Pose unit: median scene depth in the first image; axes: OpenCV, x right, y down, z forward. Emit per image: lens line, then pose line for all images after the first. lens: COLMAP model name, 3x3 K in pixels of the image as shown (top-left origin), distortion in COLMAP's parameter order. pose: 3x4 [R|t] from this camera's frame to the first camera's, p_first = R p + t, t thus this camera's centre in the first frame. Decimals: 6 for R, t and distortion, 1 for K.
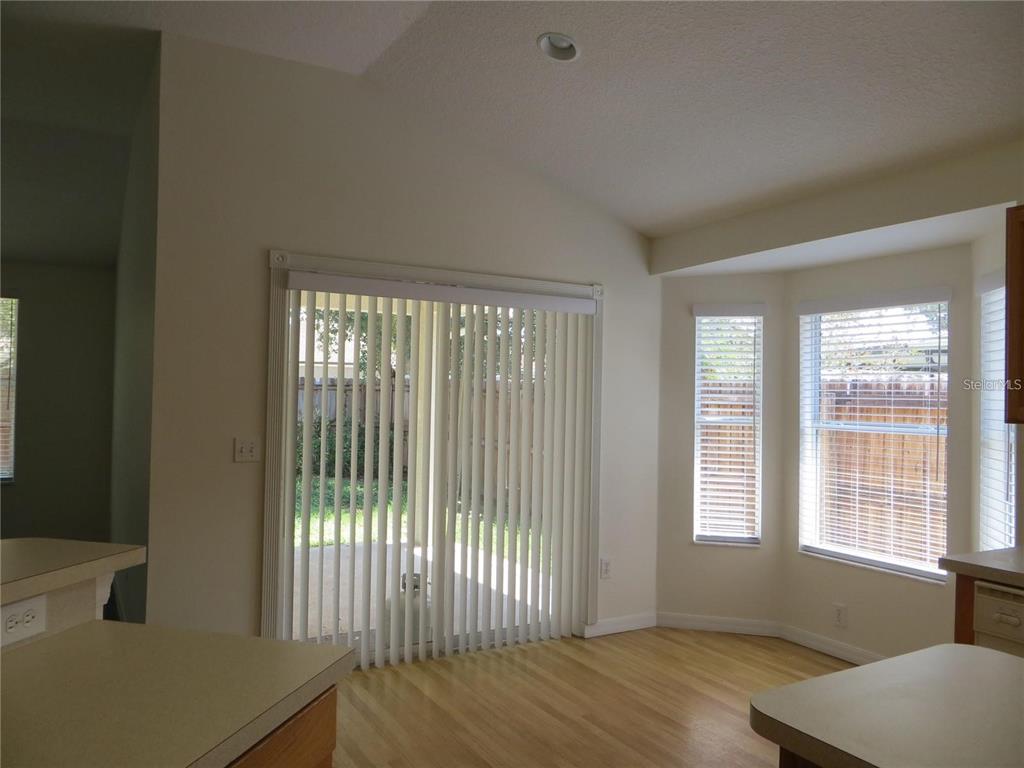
lens RADIAL K [[765.7, 0, 509.2], [0, 765.7, 383.8], [0, 0, 1]] dist [-0.015824, -0.009272]
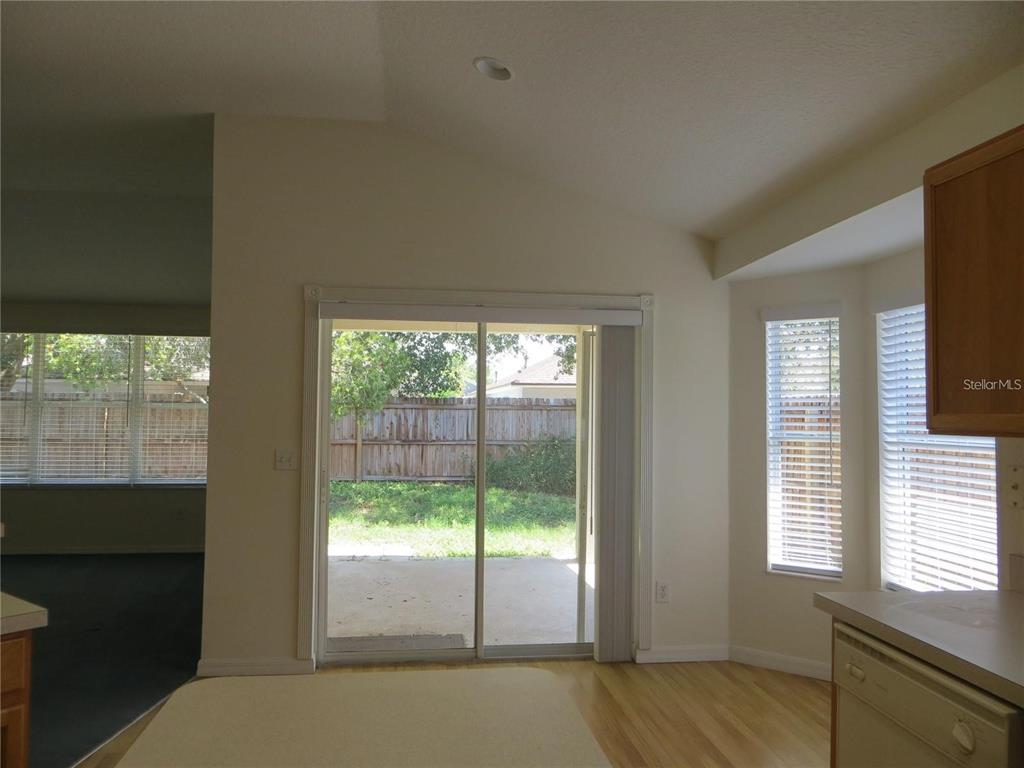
lens RADIAL K [[765.7, 0, 507.2], [0, 765.7, 385.1], [0, 0, 1]] dist [-0.015824, -0.009272]
pose [[0.918351, -0.025451, -0.394948, 0.326543], [0.014160, 0.999404, -0.031479, 0.011857], [0.395514, 0.023316, 0.918164, 0.047271]]
